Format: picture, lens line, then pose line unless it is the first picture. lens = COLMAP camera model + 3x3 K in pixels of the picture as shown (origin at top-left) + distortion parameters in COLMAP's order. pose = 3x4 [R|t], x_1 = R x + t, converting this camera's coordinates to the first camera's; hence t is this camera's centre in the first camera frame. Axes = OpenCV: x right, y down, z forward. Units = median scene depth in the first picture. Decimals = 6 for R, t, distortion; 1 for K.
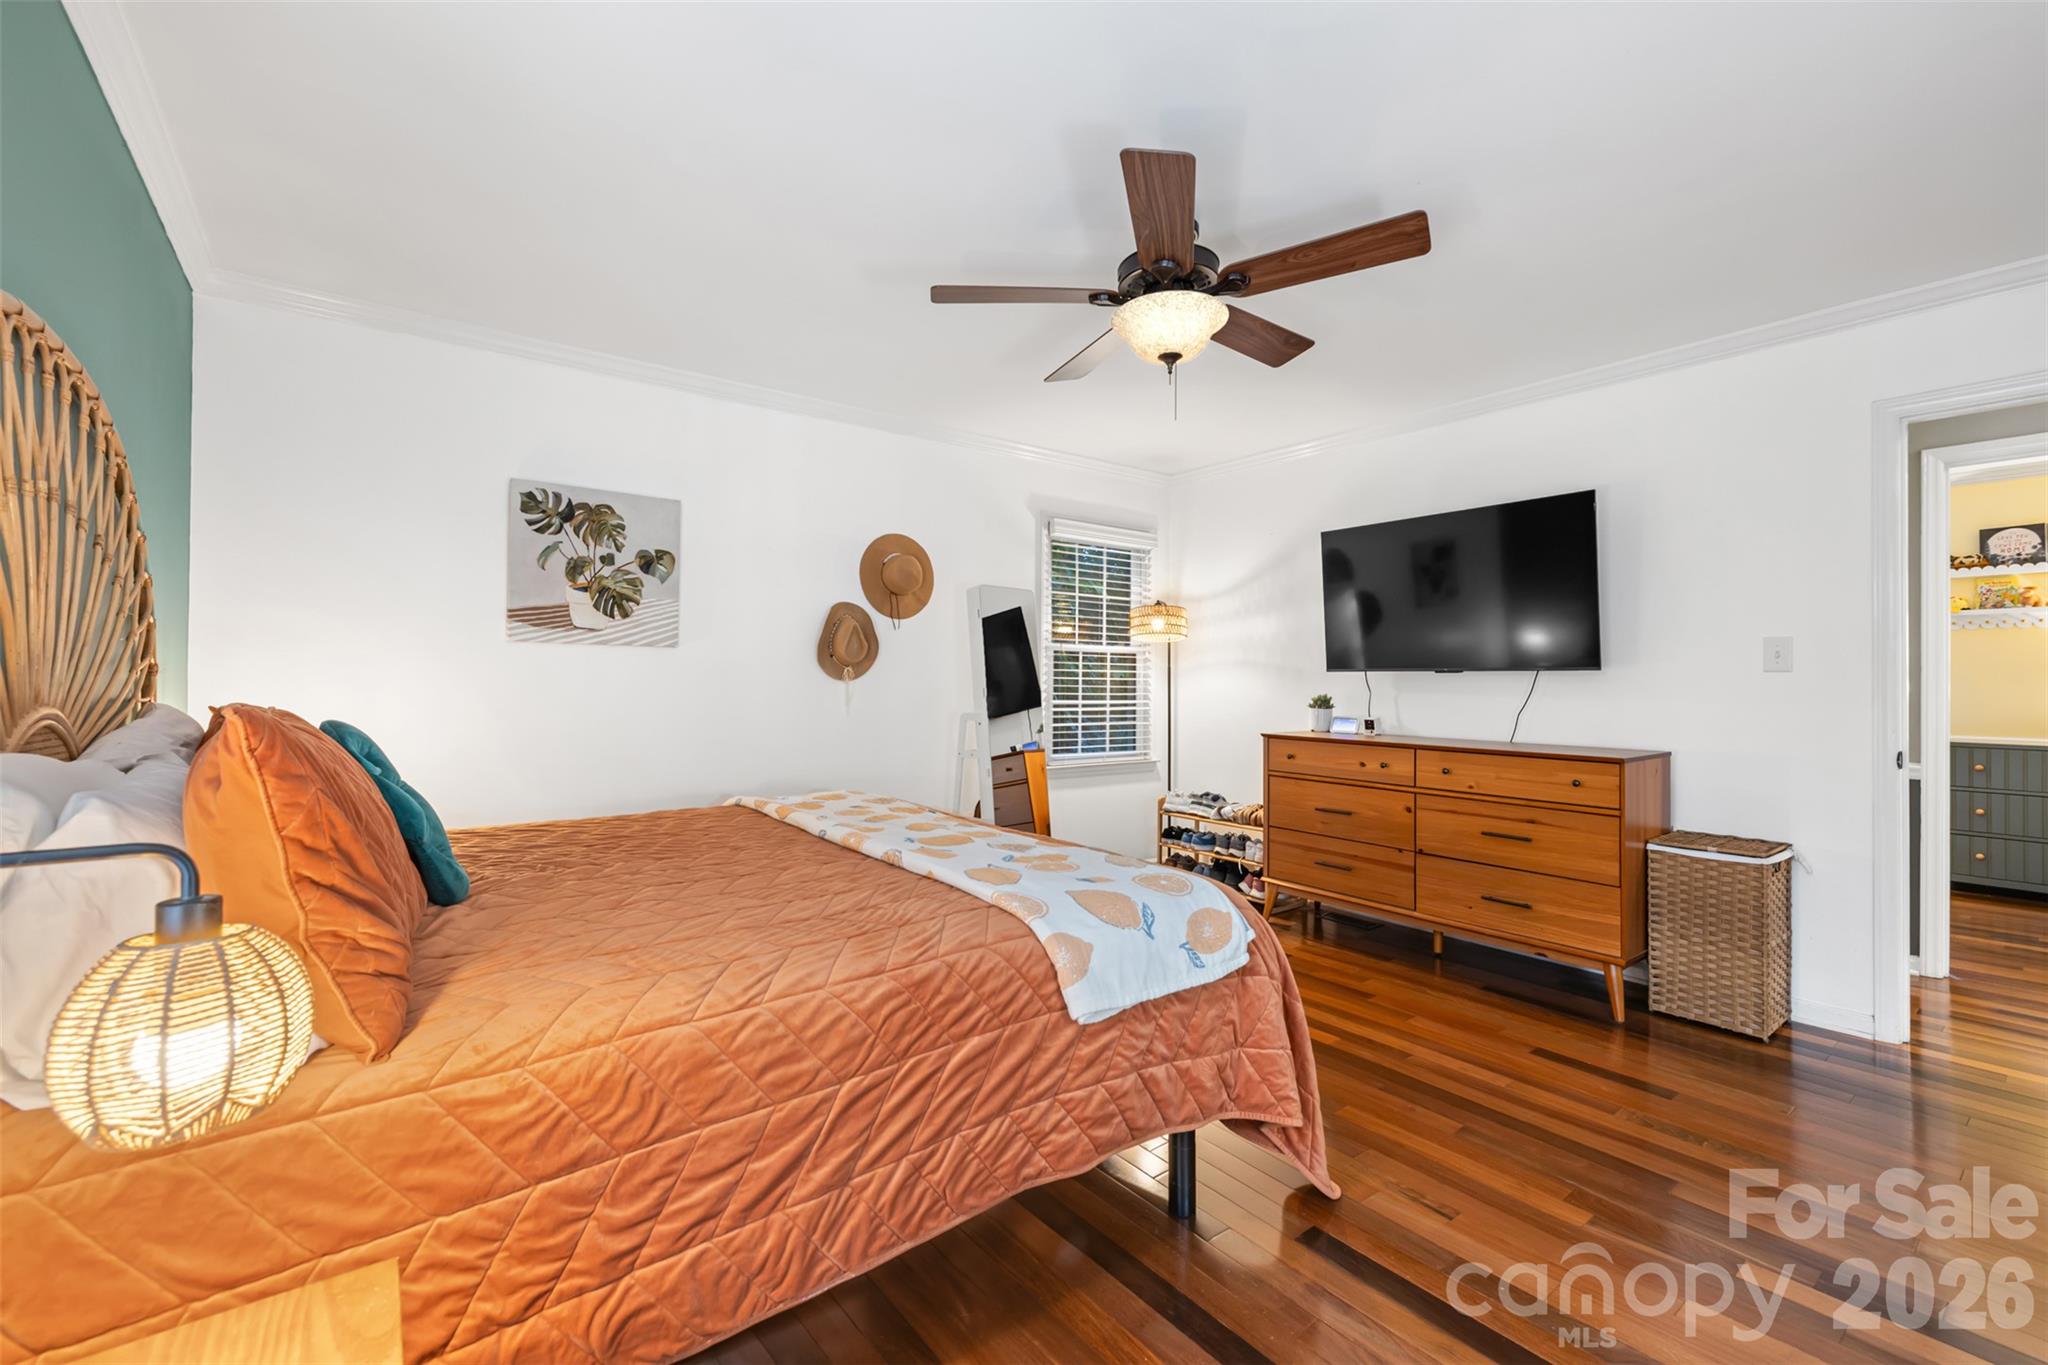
lens RADIAL K [[862.5, 0, 1023.6], [0, 862.5, 679.7], [0, 0, 1]] dist [0.001390, -0.000057]
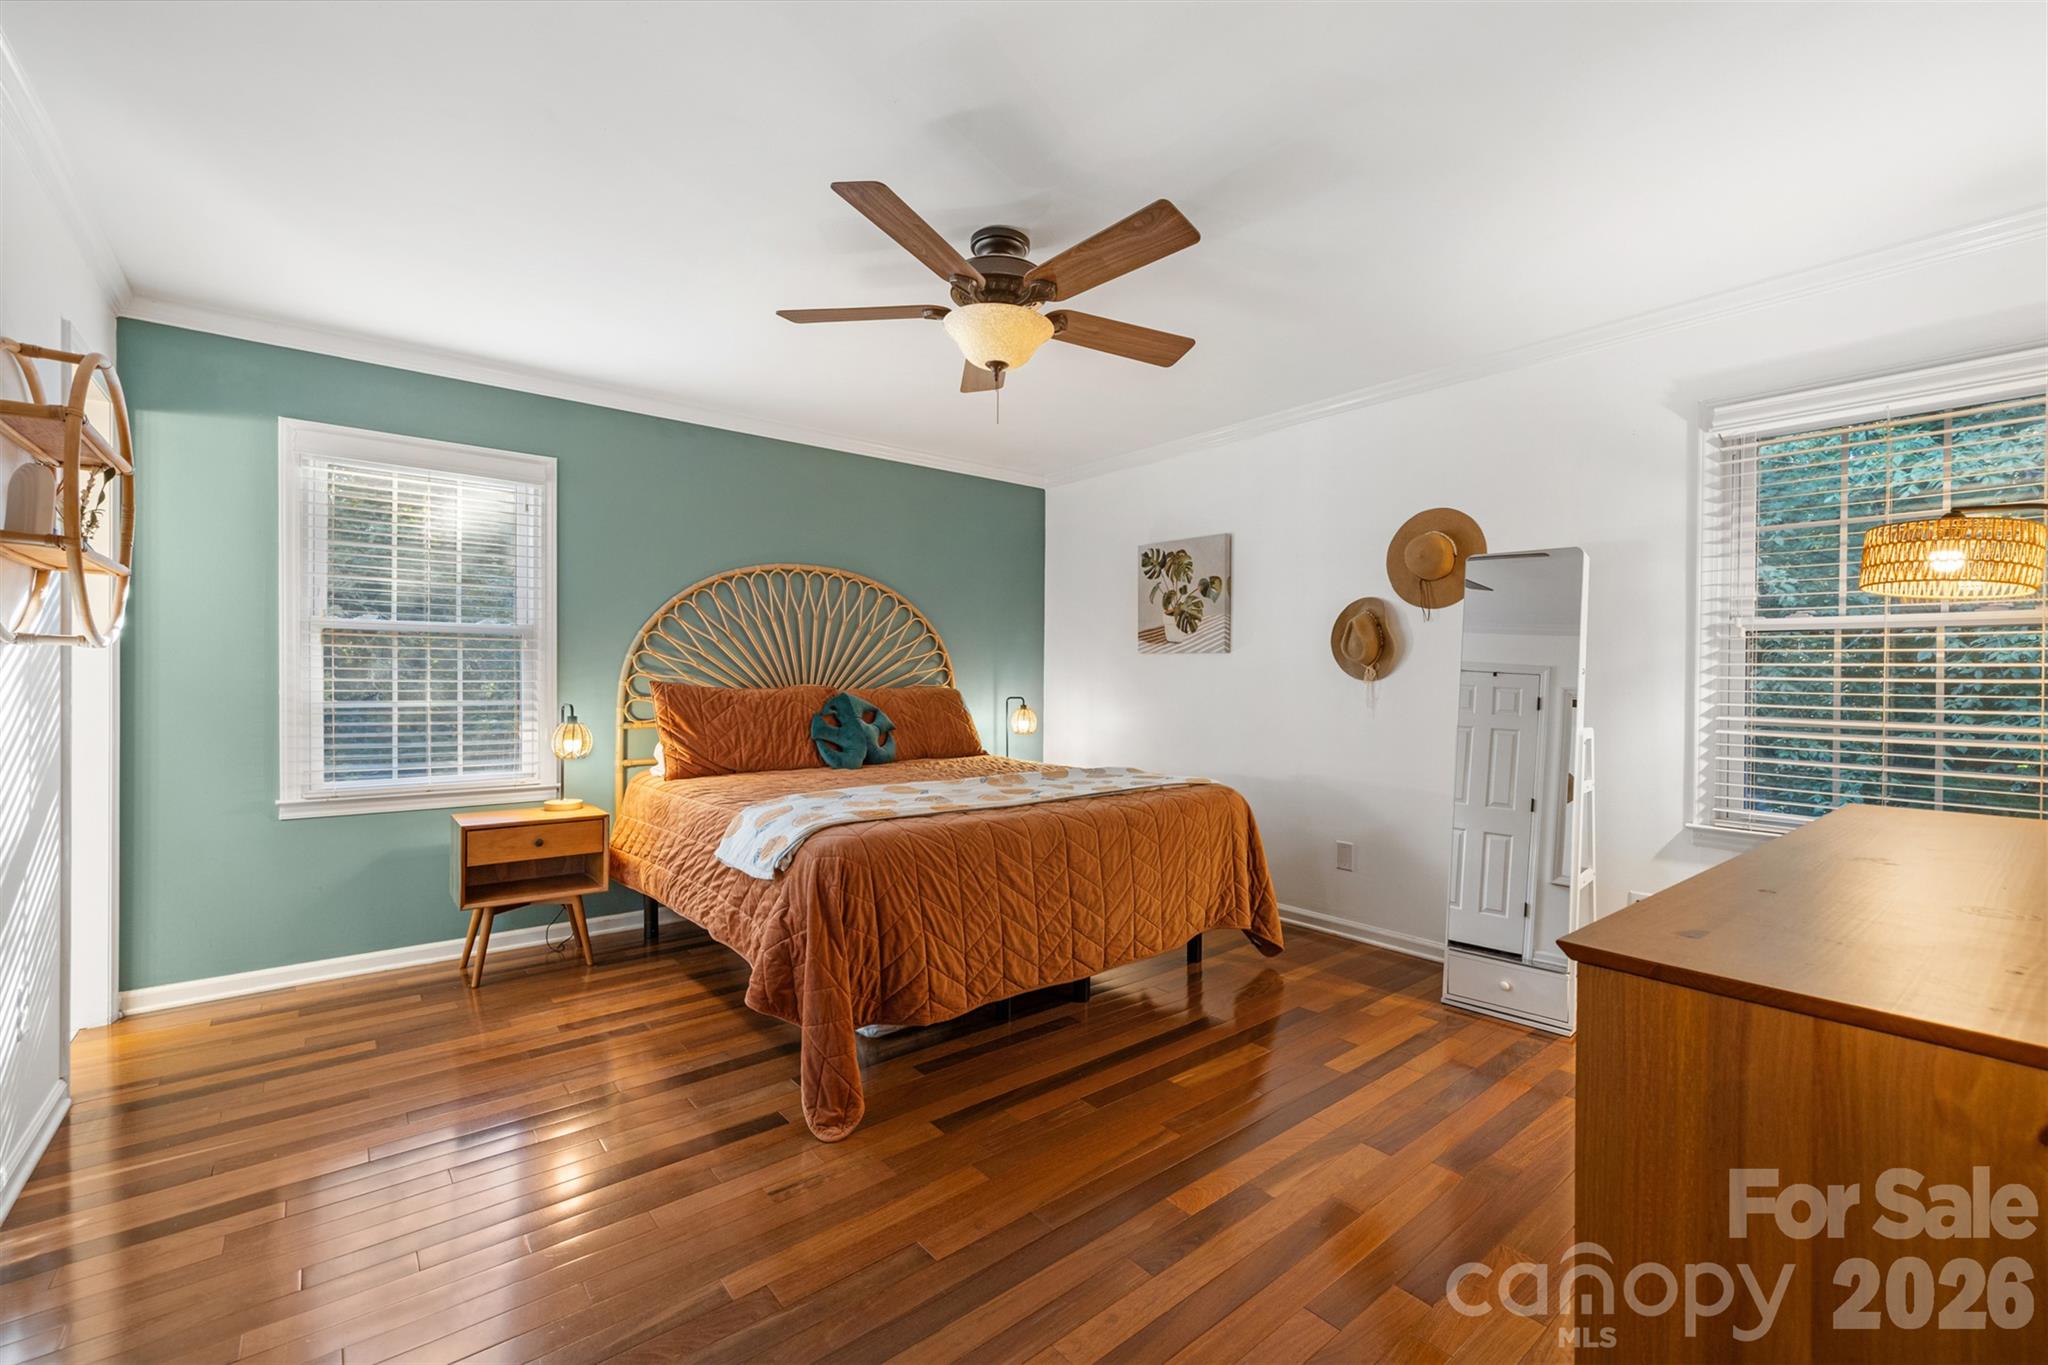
lens RADIAL K [[862.5, 0, 1027.1], [0, 862.5, 687.7], [0, 0, 1]] dist [0.001390, -0.000057]
pose [[0.030789, 0.009606, -0.999480, 0.859471], [-0.006285, 0.999936, 0.009417, 0.002529], [0.999506, 0.005992, 0.030848, 0.711318]]
